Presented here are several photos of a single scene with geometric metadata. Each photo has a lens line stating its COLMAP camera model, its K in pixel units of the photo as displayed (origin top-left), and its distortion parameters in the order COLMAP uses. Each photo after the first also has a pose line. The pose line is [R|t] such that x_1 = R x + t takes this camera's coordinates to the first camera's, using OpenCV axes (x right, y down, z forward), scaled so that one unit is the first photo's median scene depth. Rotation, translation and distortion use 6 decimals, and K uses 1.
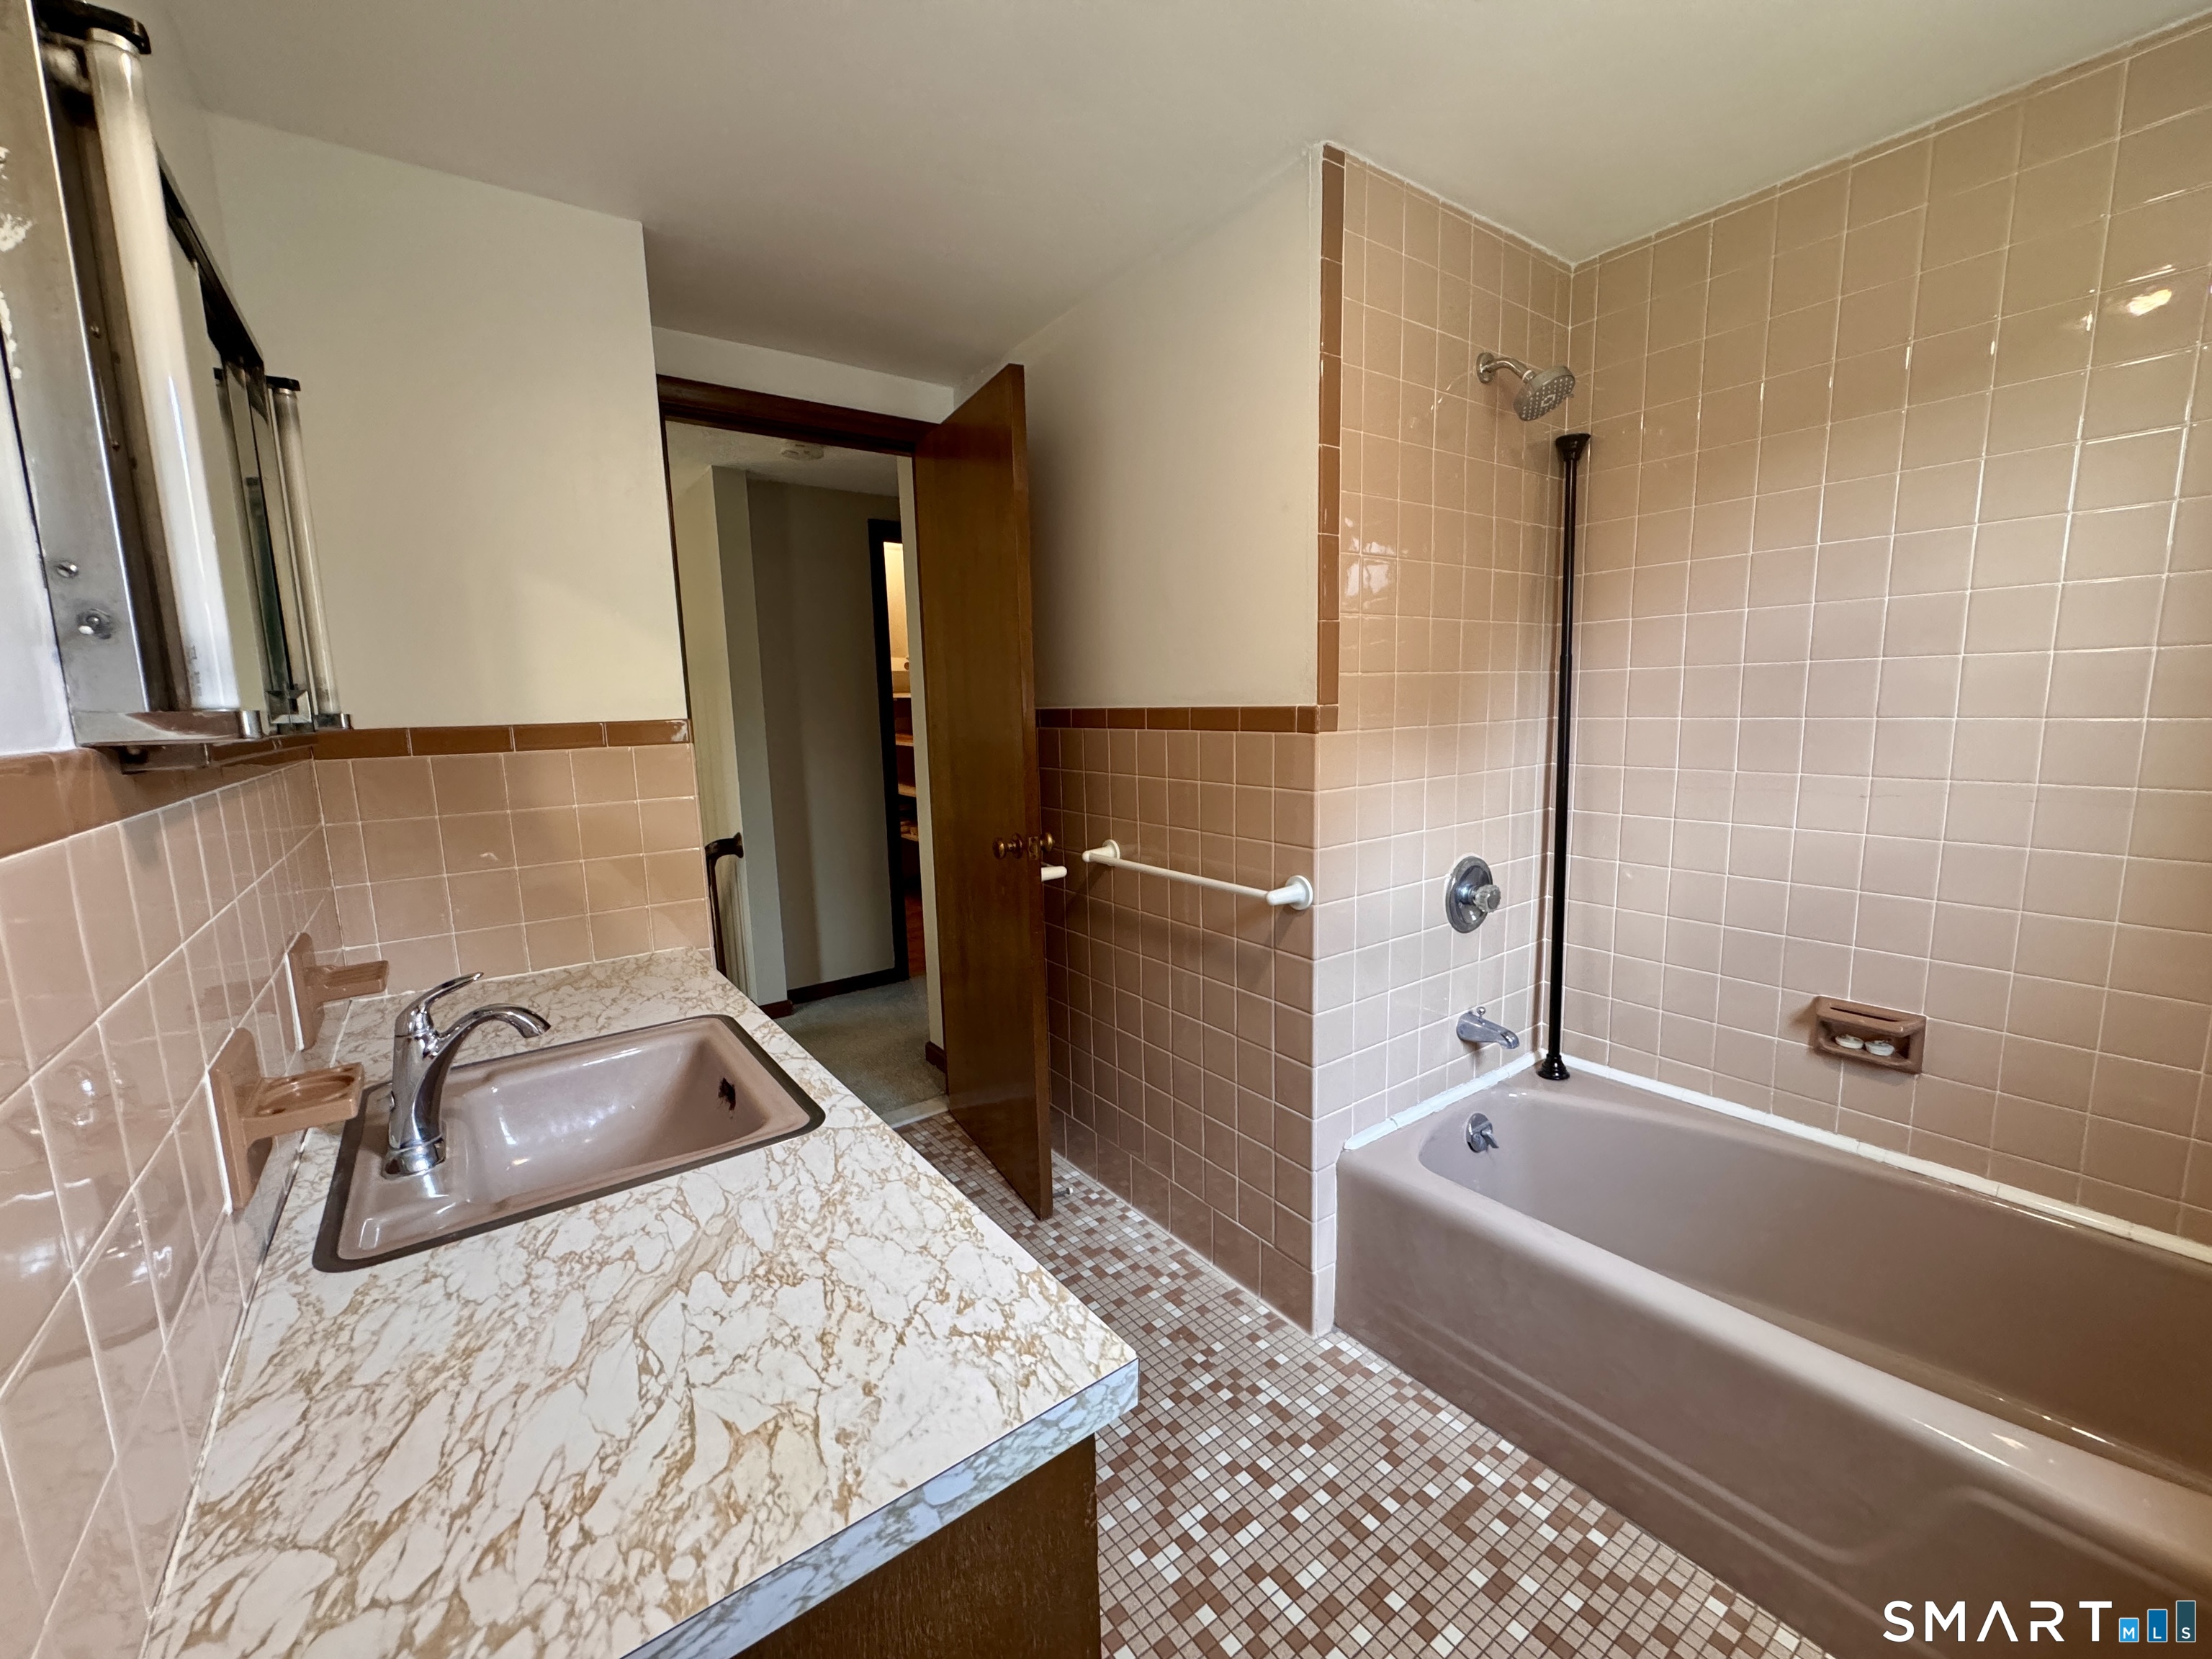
lens RADIAL K [[884.7, 0, 1099.7], [0, 884.7, 827.0], [0, 0, 1]] dist [-0.003759, 0.000387]
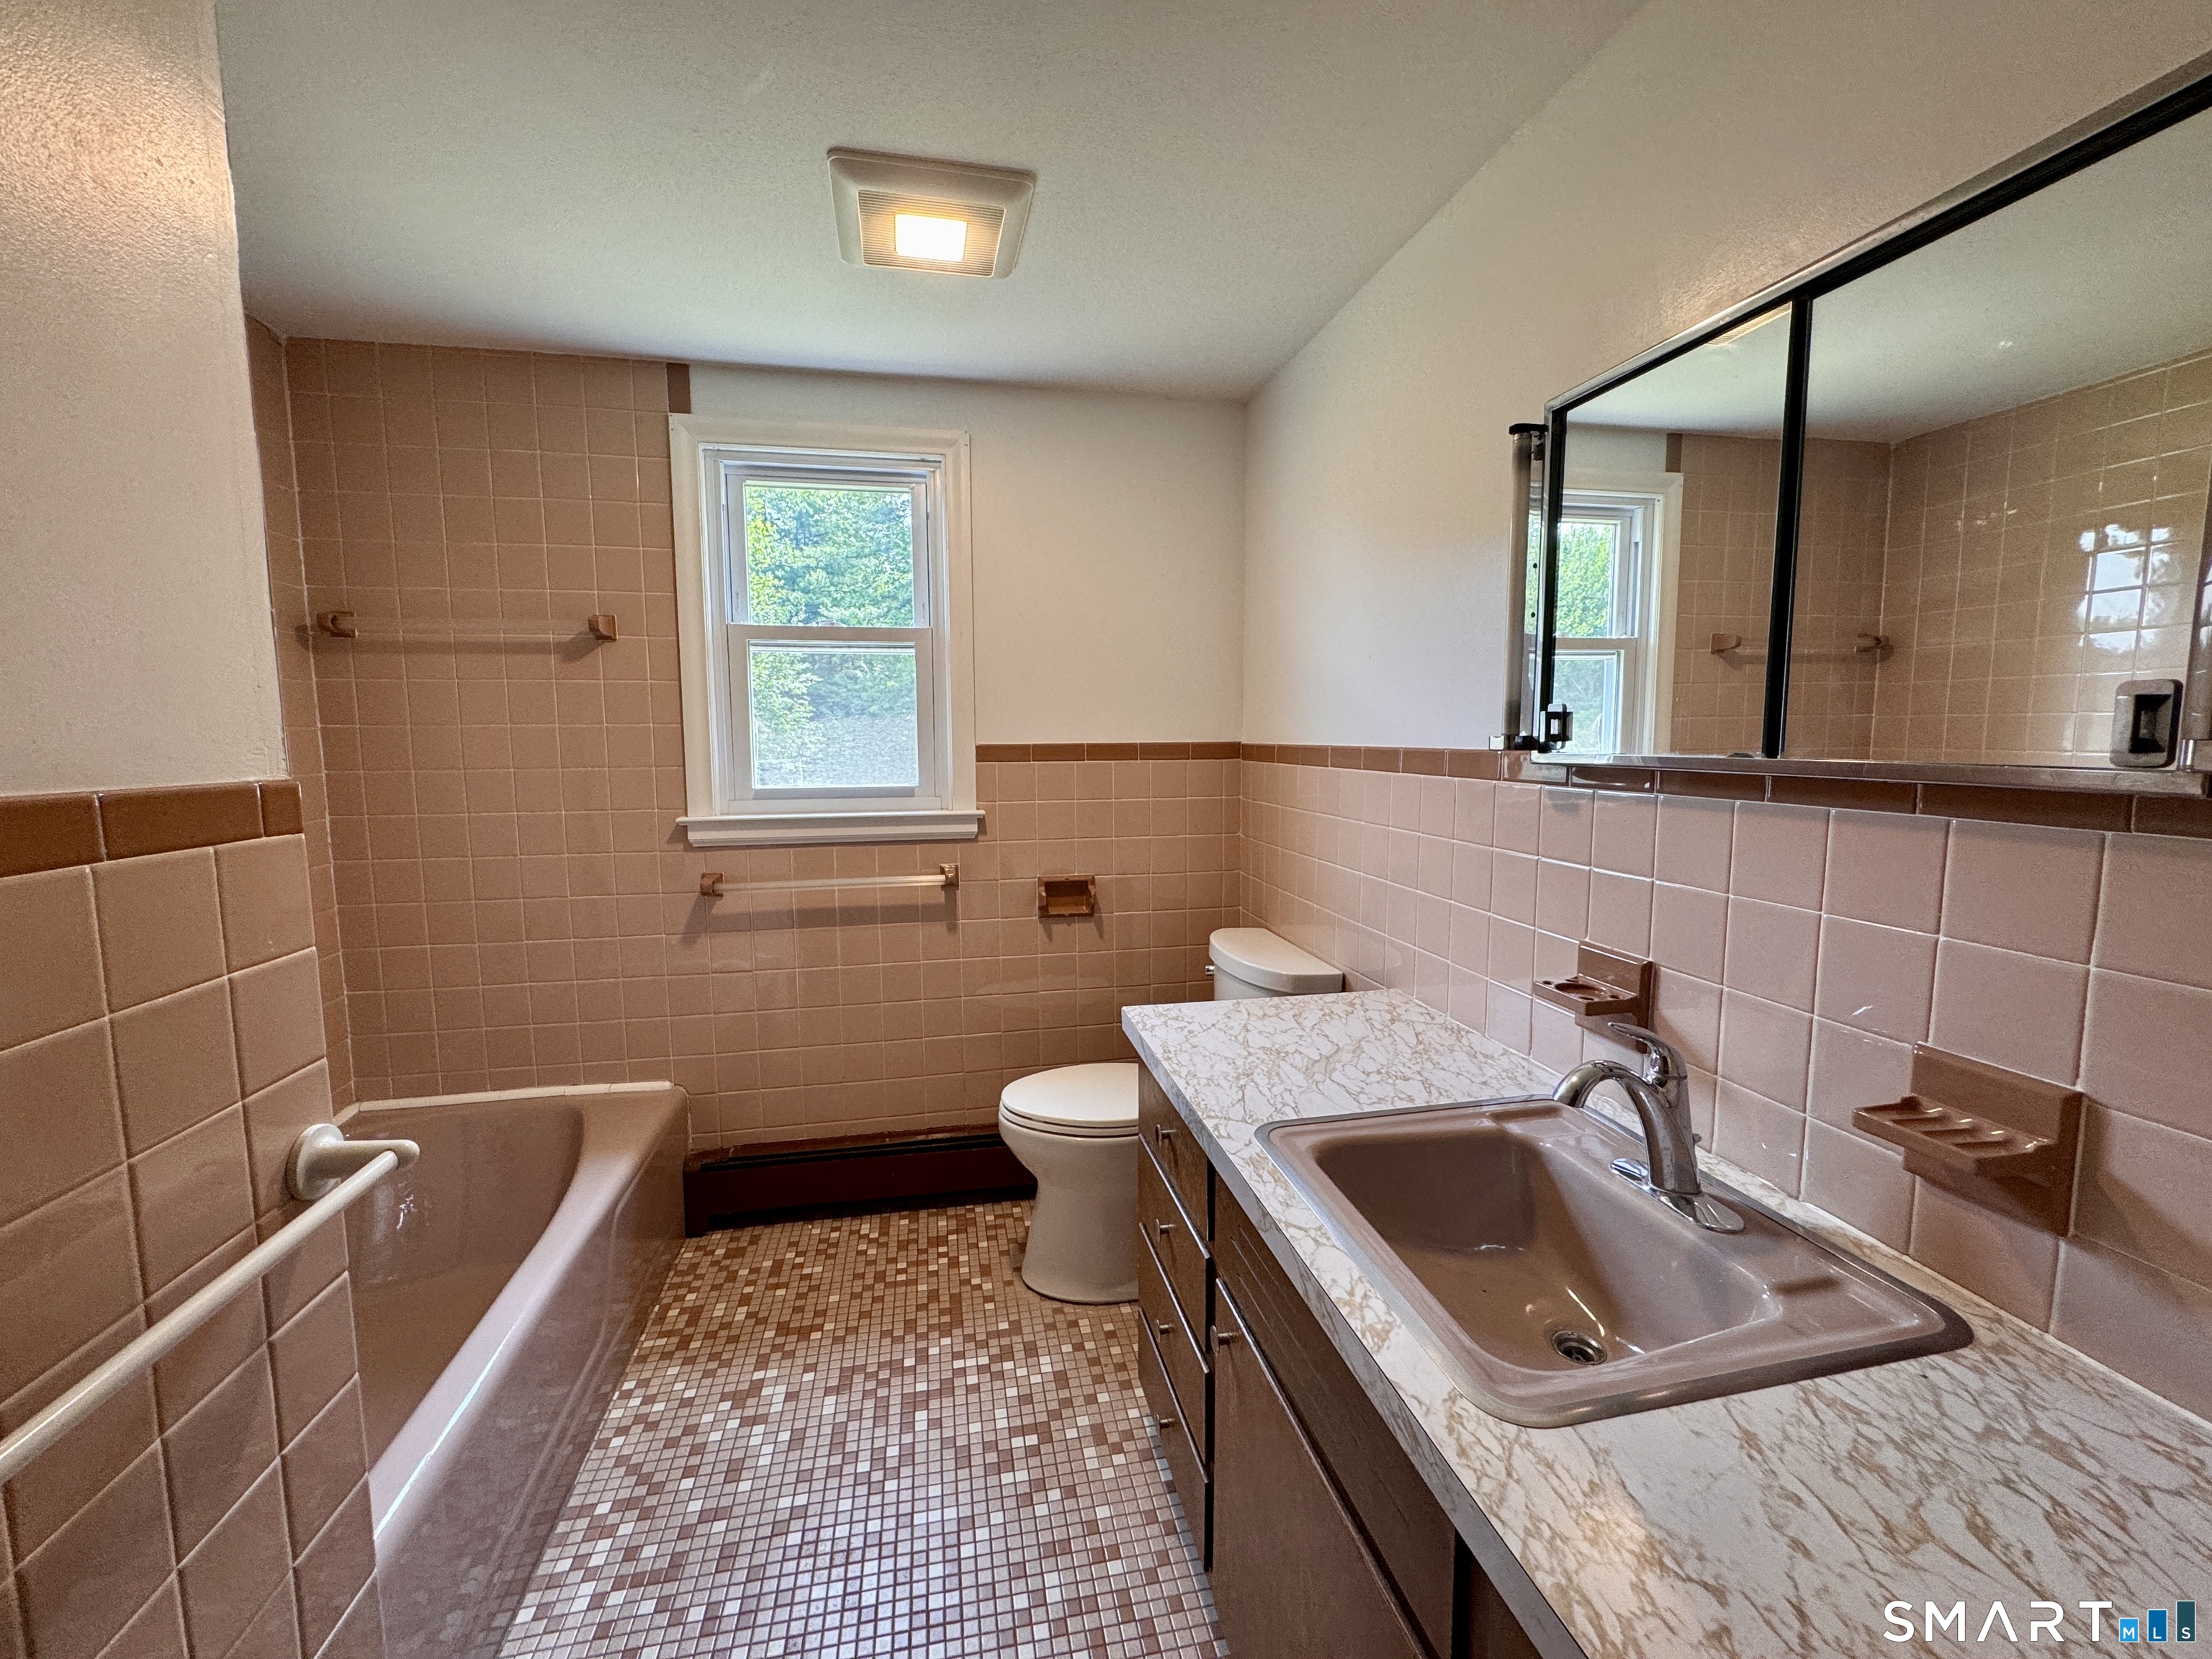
lens RADIAL K [[884.7, 0, 1104.3], [0, 884.7, 824.9], [0, 0, 1]] dist [-0.003759, 0.000387]
pose [[-0.907546, -0.012648, 0.419763, -0.670340], [0.088263, 0.971476, 0.220100, -0.316526], [-0.410574, 0.236800, -0.880542, 2.190264]]
